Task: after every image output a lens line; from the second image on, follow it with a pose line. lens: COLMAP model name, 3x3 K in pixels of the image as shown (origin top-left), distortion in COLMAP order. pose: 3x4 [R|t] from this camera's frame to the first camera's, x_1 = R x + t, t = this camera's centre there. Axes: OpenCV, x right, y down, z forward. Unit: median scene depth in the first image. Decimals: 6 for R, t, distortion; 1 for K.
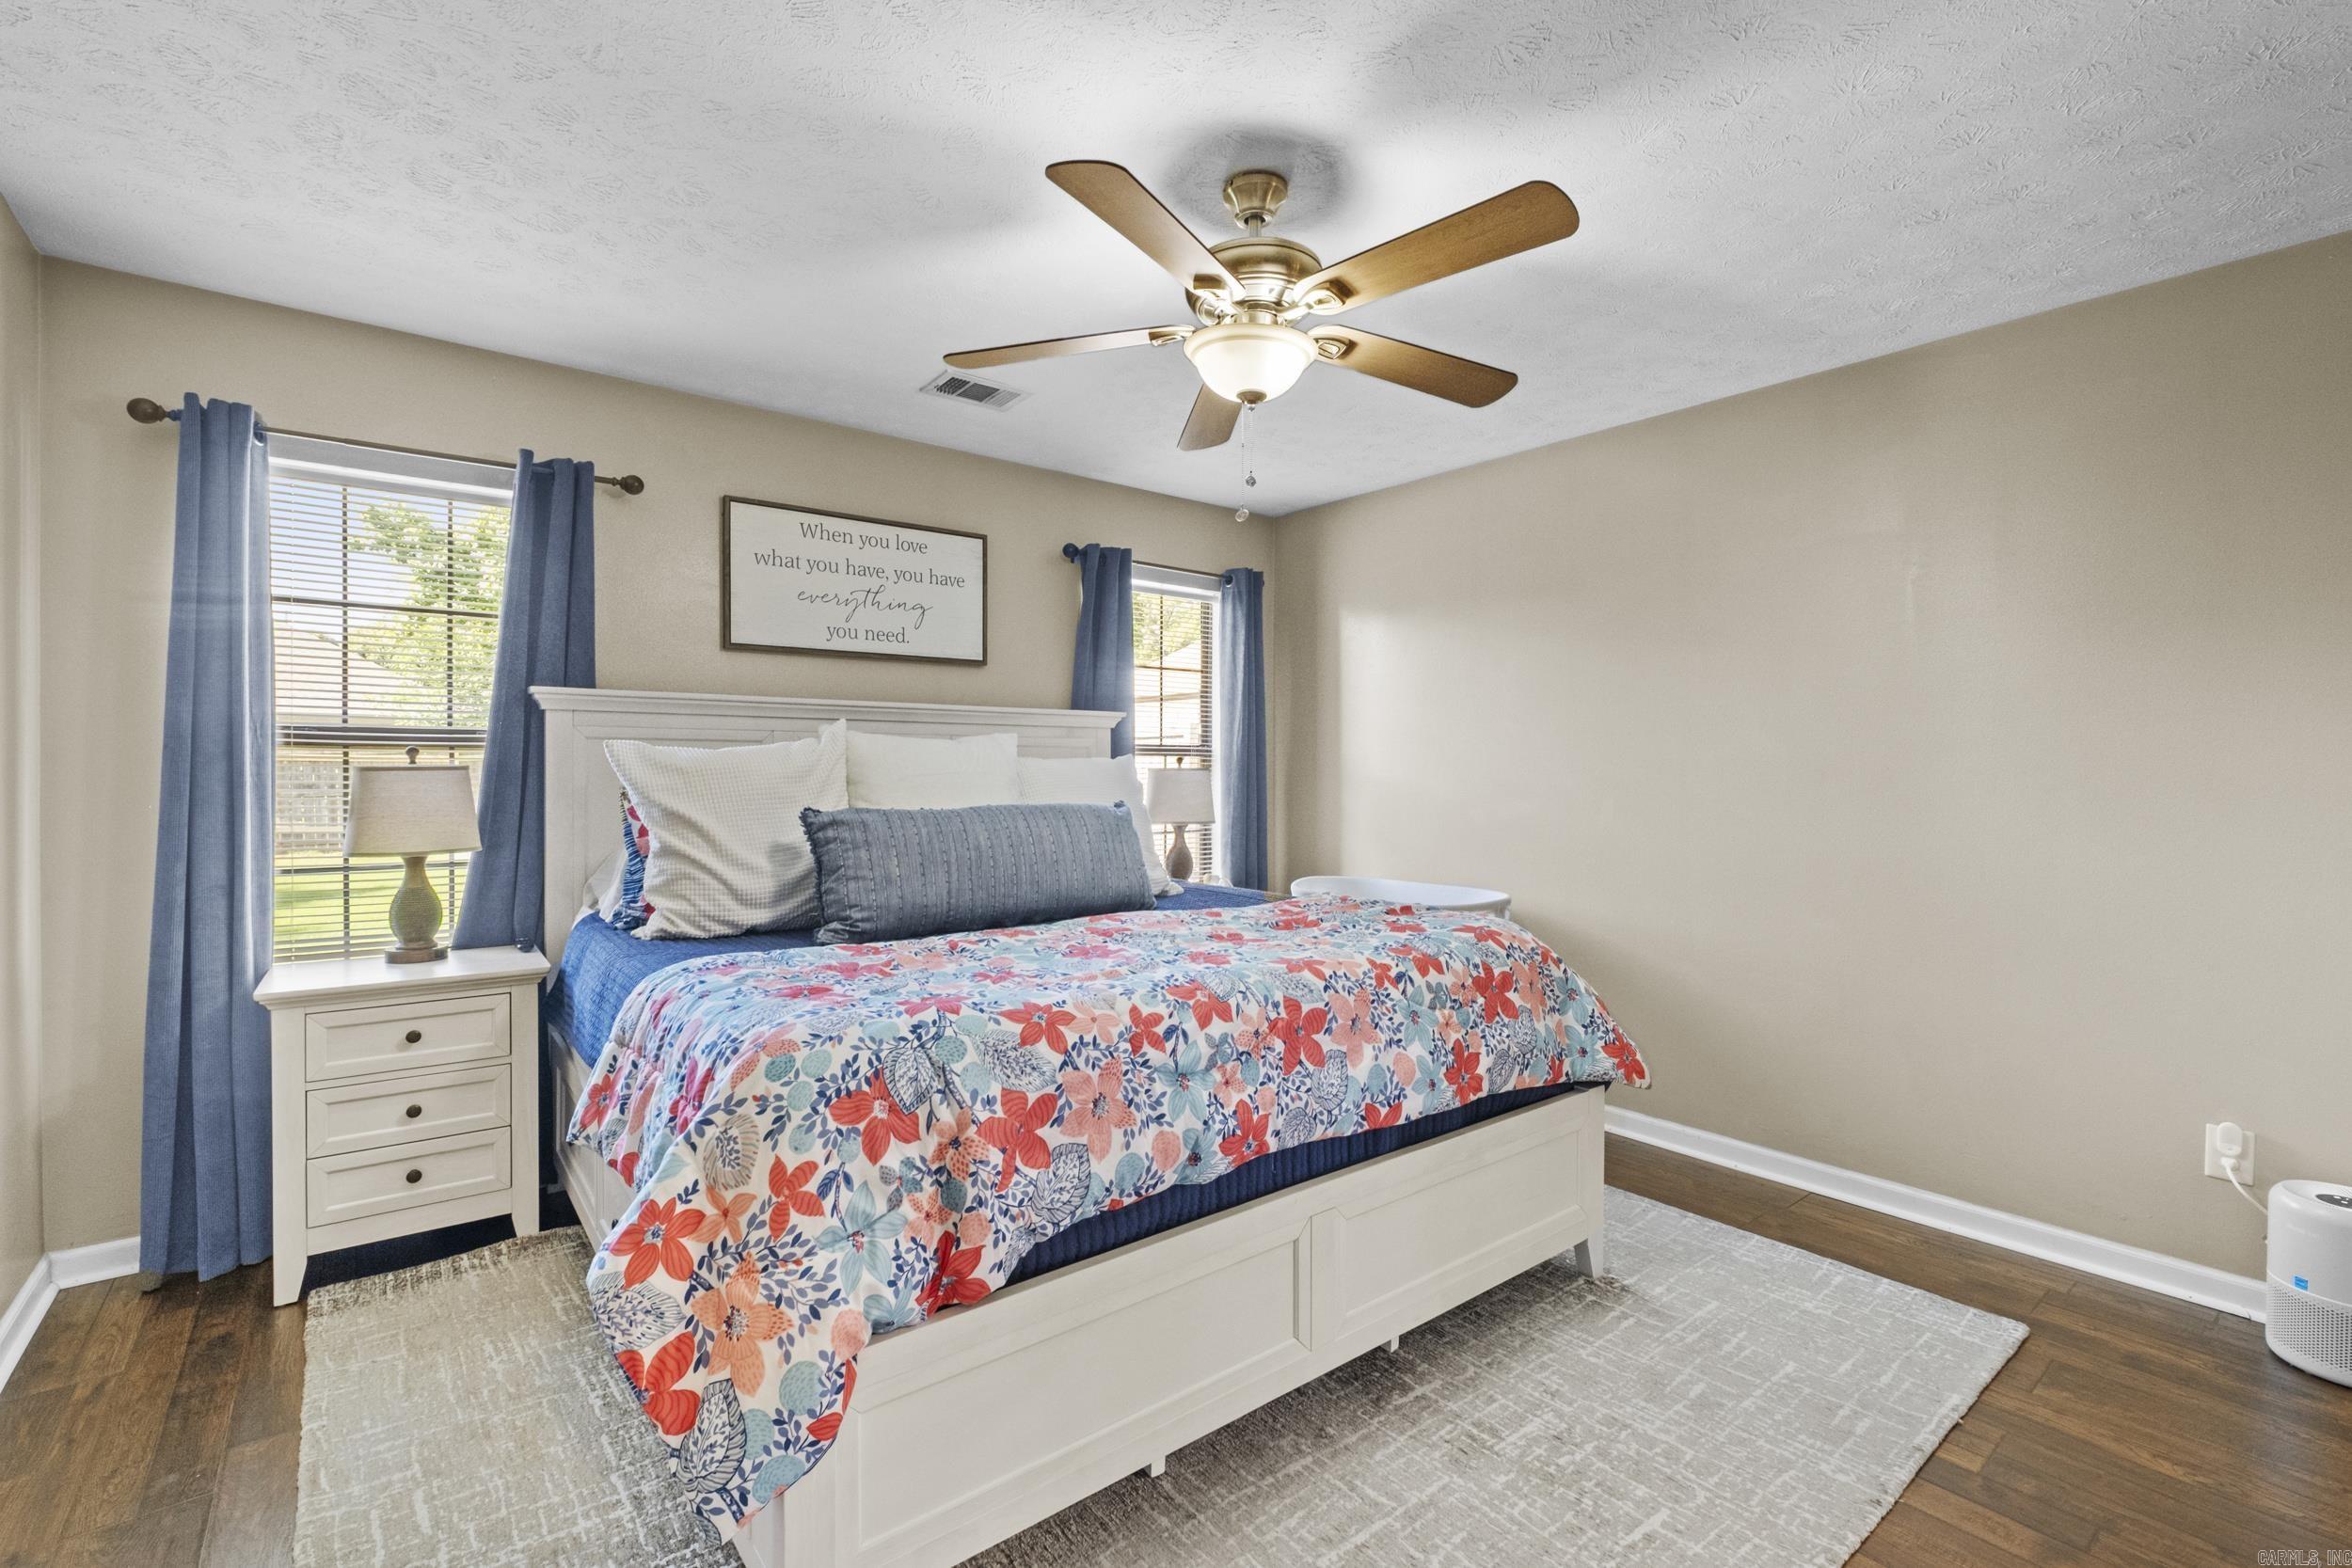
lens RADIAL K [[1029.2, 0, 1171.3], [0, 1029.2, 778.9], [0, 0, 1]] dist [-0.013994, 0.001580]
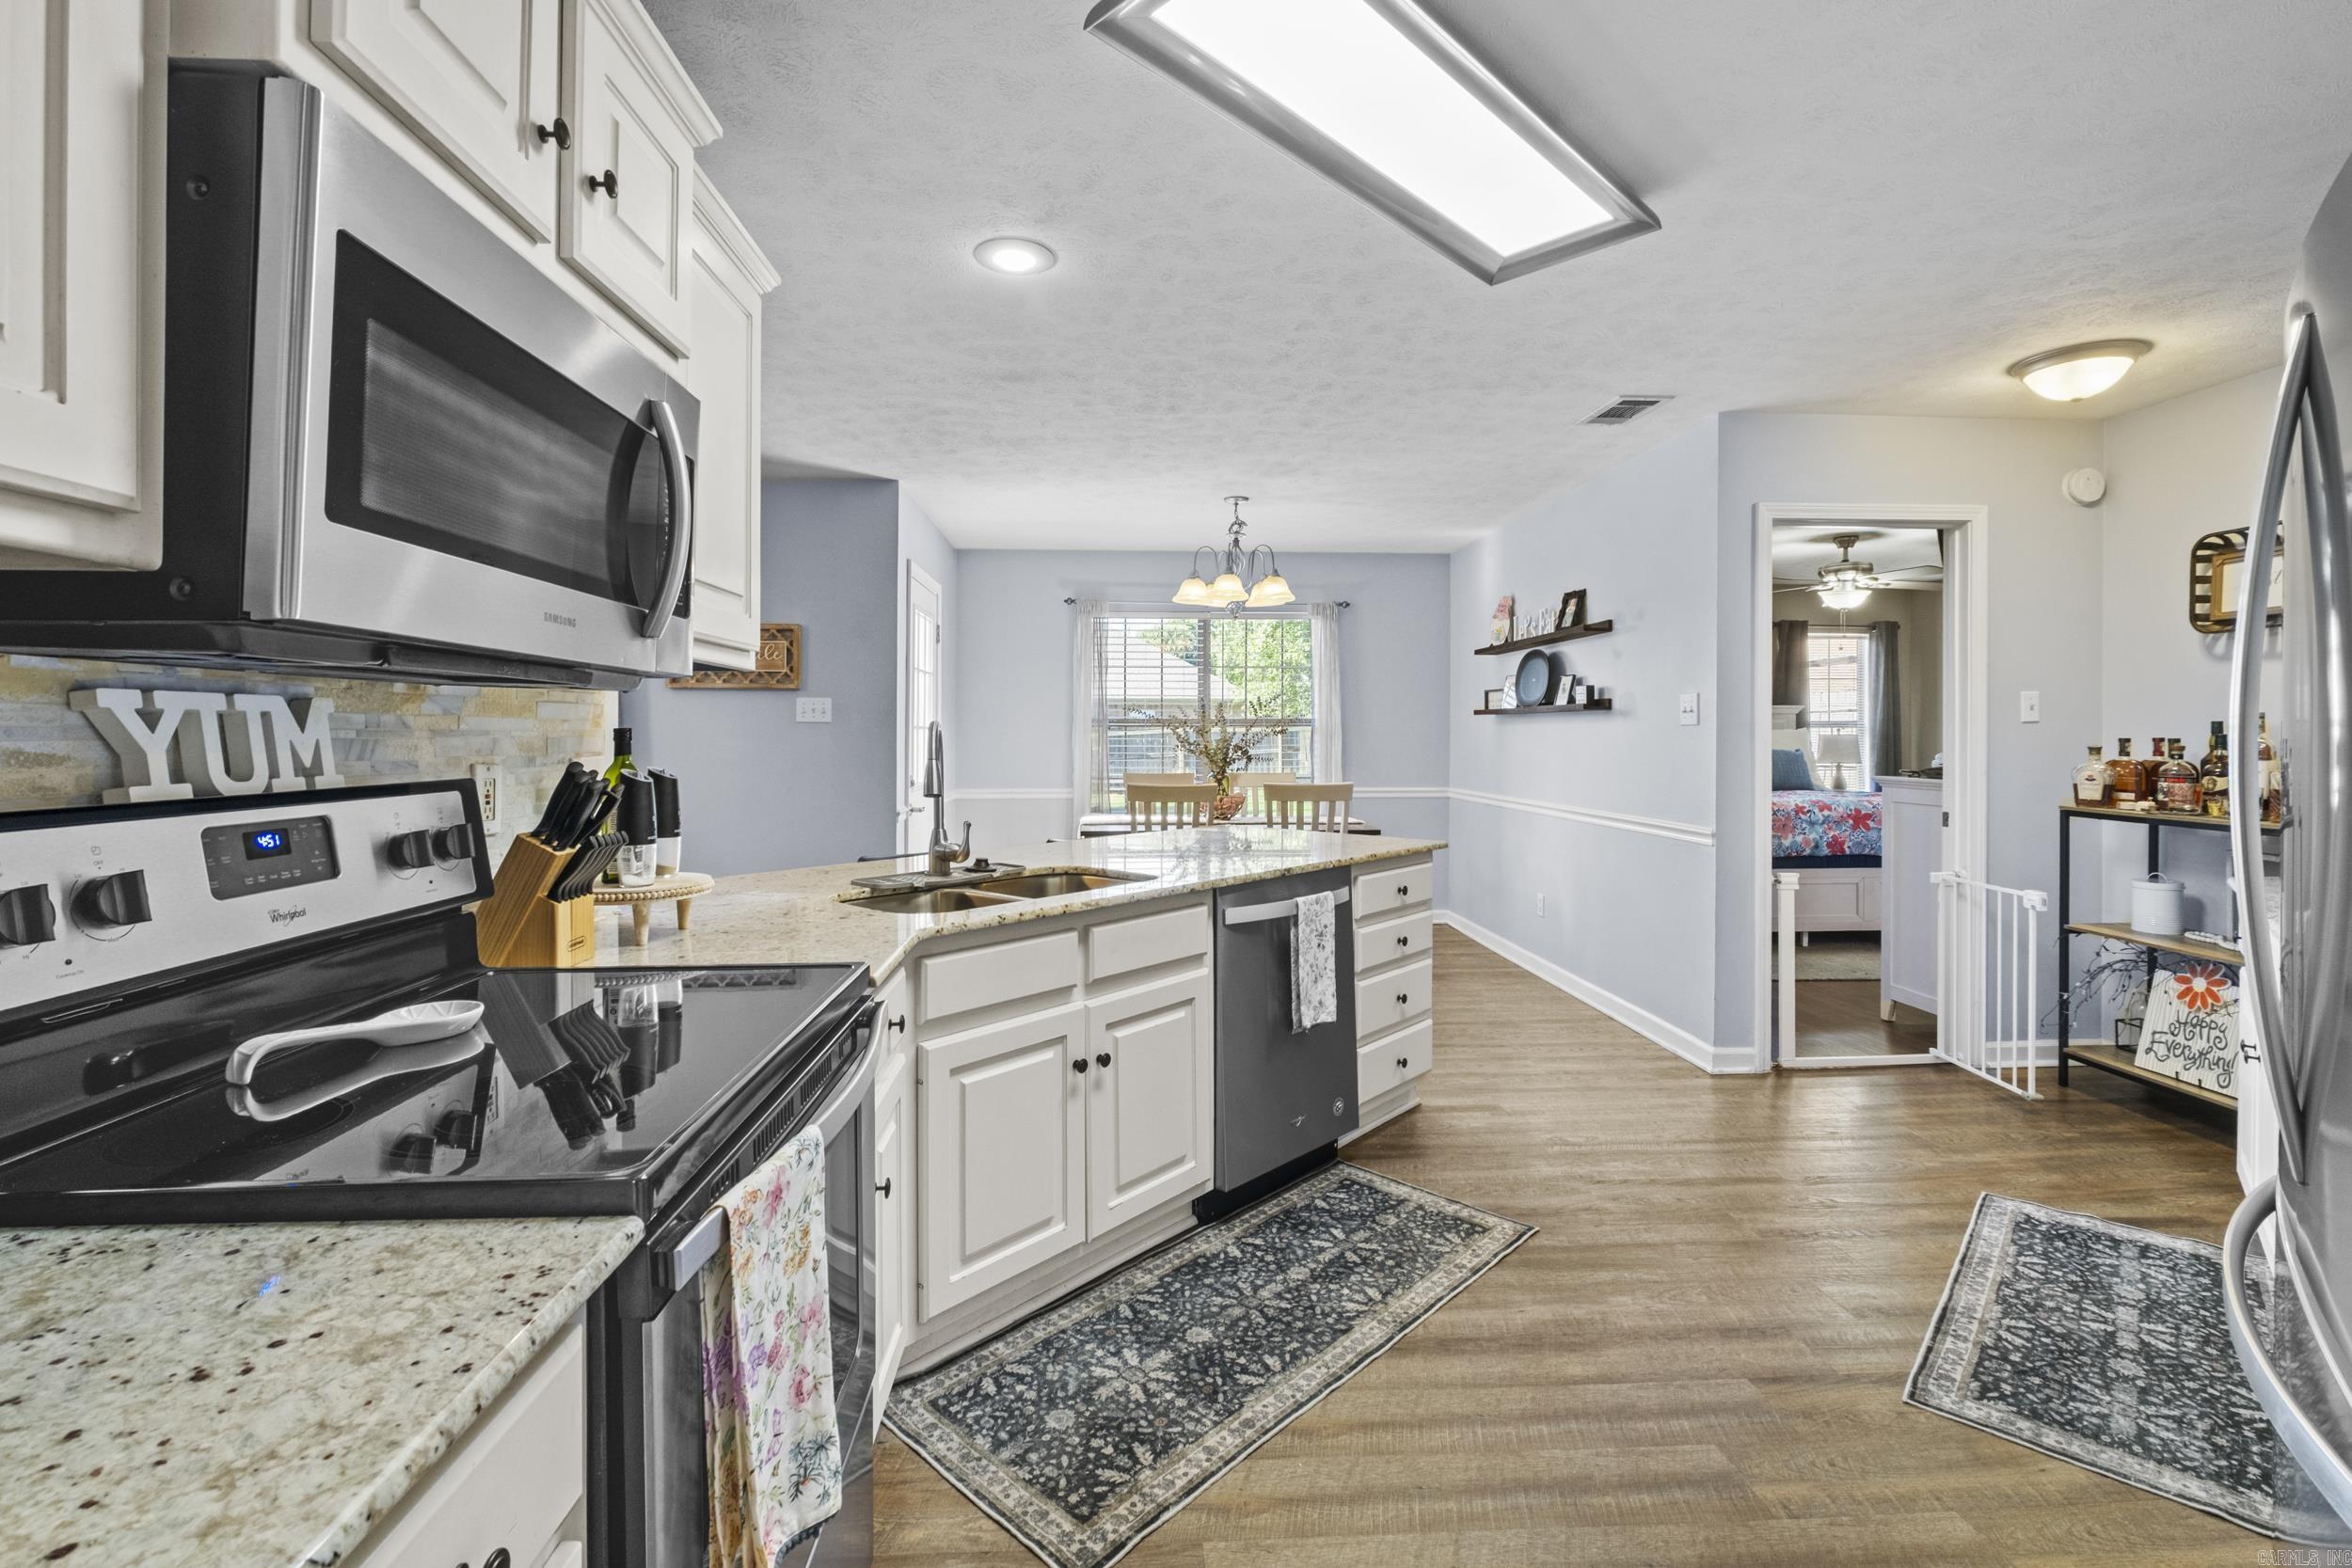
lens RADIAL K [[1029.2, 0, 1155.8], [0, 1029.2, 737.4], [0, 0, 1]] dist [-0.013994, 0.001580]
pose [[0.807338, 0.000315, -0.590089, 0.109934], [-0.004921, 0.999969, -0.006198, 0.013745], [0.590068, 0.007908, 0.807315, -1.313858]]
